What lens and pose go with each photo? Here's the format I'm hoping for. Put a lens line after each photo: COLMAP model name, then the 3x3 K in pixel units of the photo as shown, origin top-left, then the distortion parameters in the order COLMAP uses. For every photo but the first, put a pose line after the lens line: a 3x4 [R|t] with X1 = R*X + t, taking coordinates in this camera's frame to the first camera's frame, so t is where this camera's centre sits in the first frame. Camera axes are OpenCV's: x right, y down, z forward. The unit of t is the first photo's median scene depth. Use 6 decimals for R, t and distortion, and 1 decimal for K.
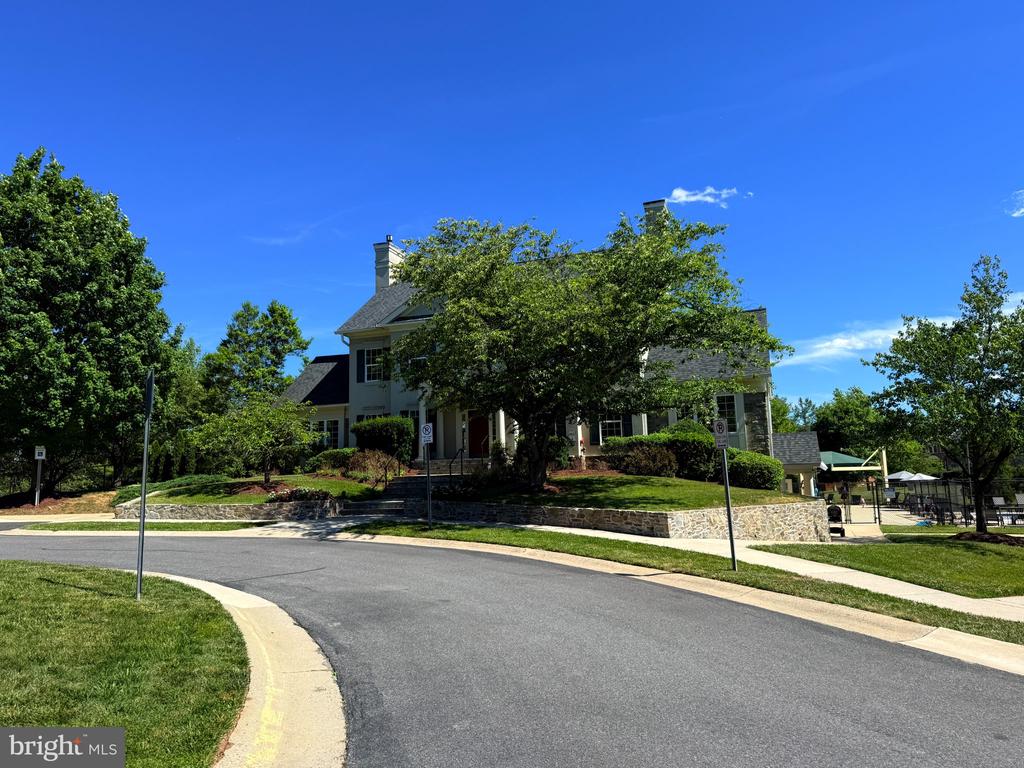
lens RADIAL K [[709.9, 0, 512.0], [0, 709.9, 384.0], [0, 0, 1]] dist [0.073990, 0.001898]
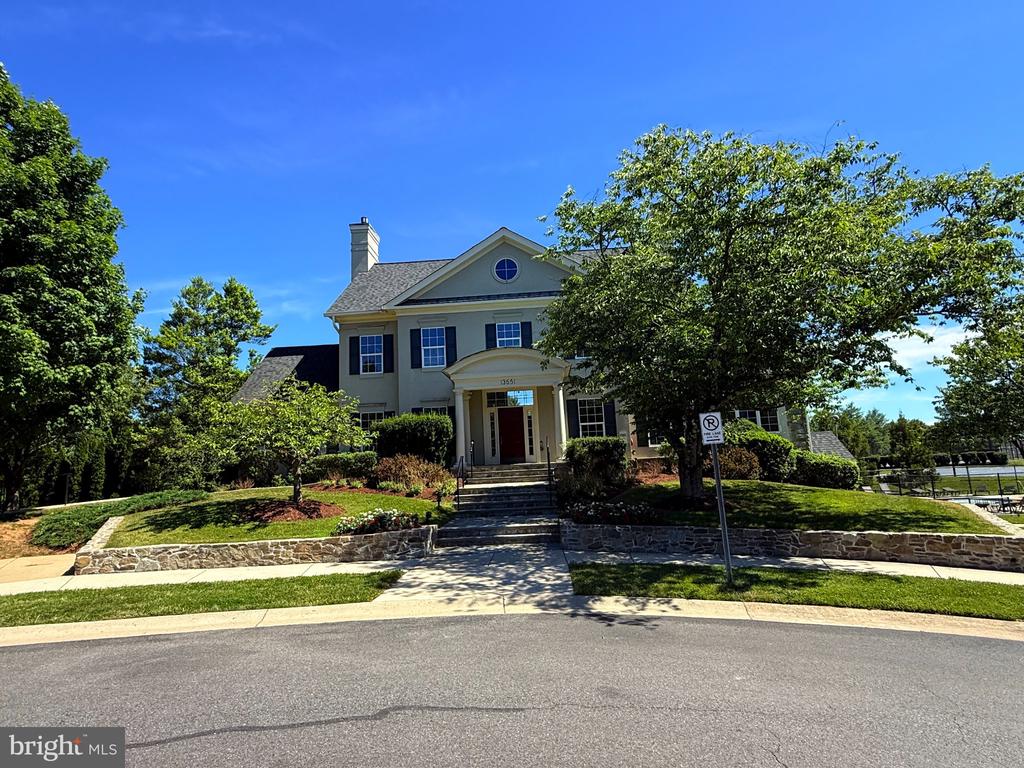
lens RADIAL K [[578.7, 0, 512.0], [0, 578.7, 384.0], [0, 0, 1]] dist [-0.000377, -0.001188]
pose [[0.961461, 0.020398, 0.274183, -0.258577], [-0.014083, 0.999589, -0.024982, 0.027146], [-0.274580, 0.020158, 0.961353, 0.332140]]
